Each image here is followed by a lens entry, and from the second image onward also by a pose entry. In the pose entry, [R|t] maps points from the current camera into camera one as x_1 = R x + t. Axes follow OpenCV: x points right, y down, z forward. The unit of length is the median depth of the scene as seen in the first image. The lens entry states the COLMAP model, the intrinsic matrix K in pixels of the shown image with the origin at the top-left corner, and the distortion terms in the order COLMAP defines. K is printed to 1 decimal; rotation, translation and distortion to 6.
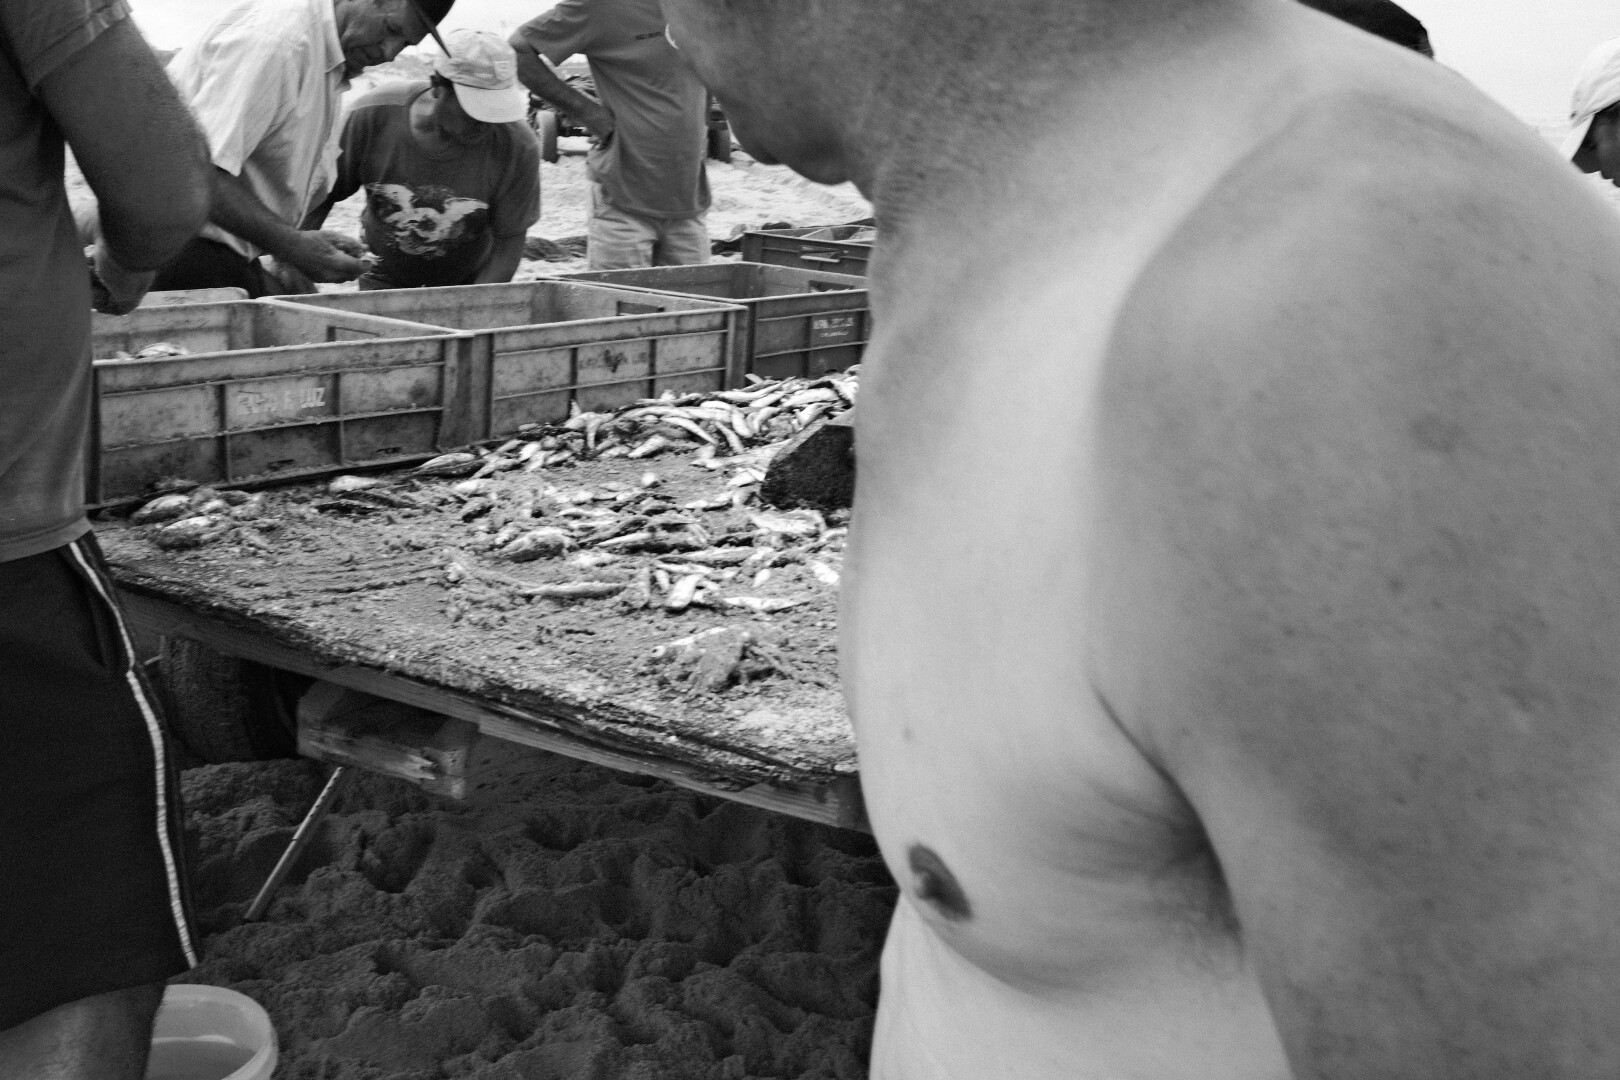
lens RADIAL K [[2153.5, 0, 810.0], [0, 2153.5, 540.0], [0, 0, 1]] dist [-0.085451, -0.035580]
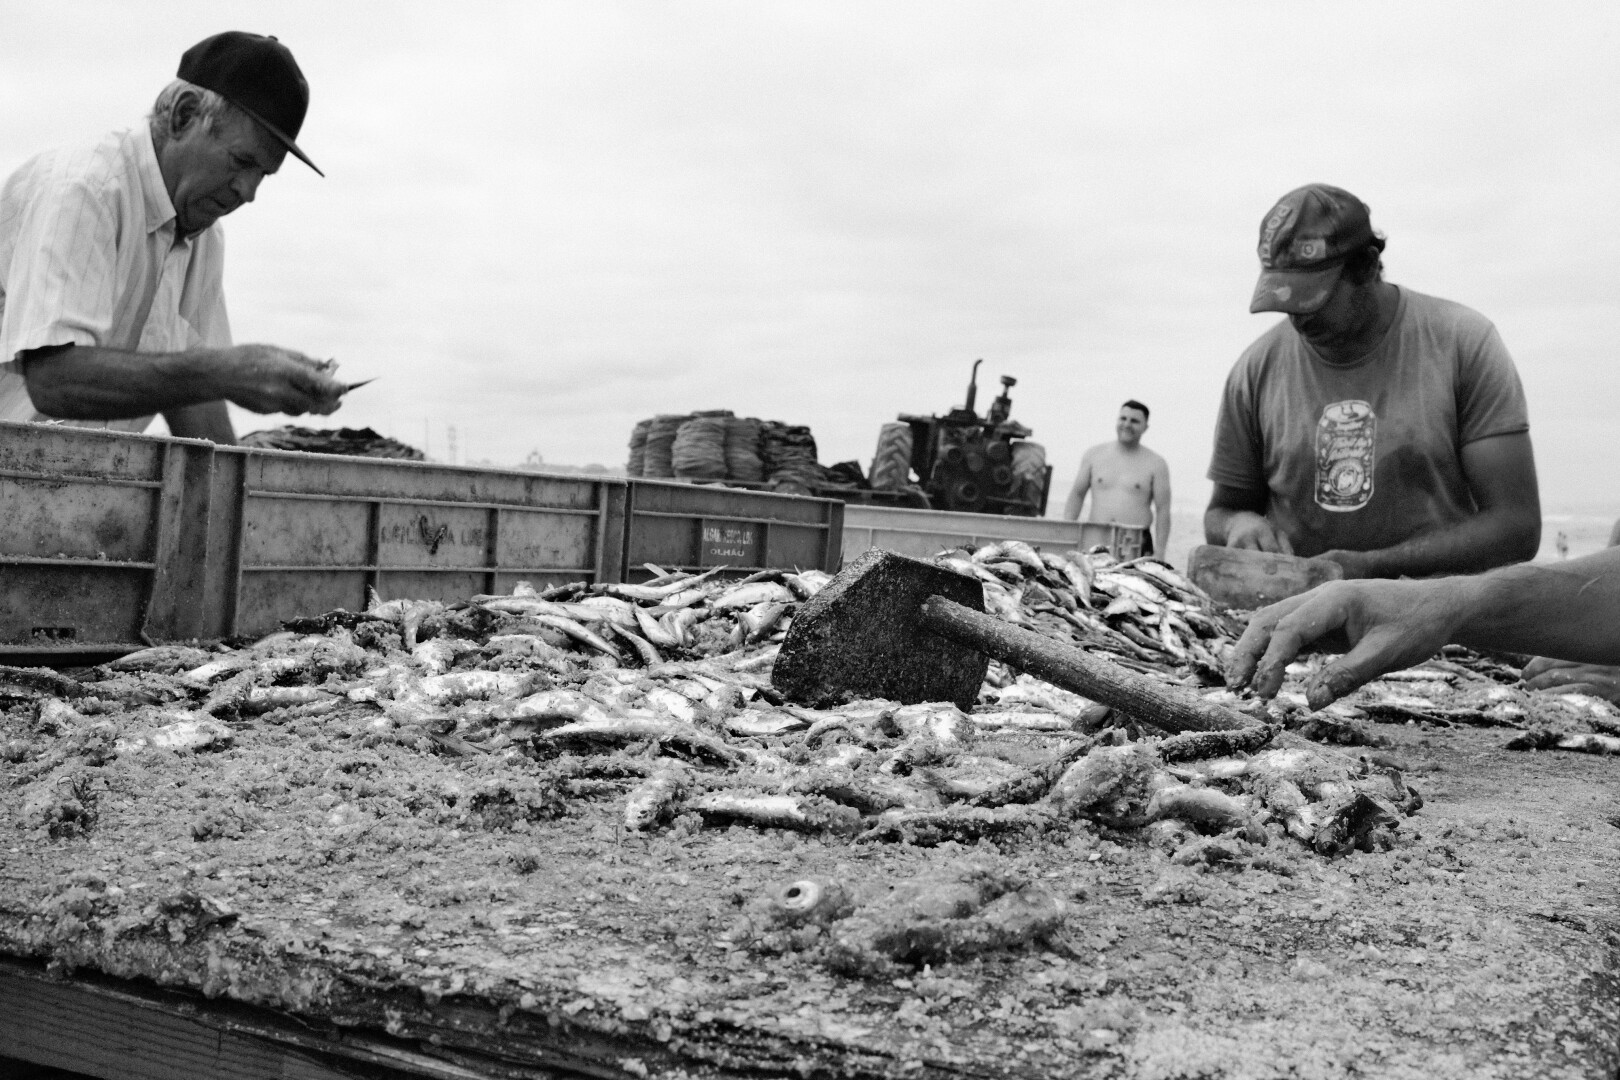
lens RADIAL K [[2153.5, 0, 810.0], [0, 2153.5, 540.0], [0, 0, 1]] dist [-0.085451, -0.035580]
pose [[0.987613, 0.009418, 0.156625, -0.088623], [0.022075, 0.979929, -0.198120, 0.045387], [-0.155347, 0.199123, 0.967583, 0.428761]]
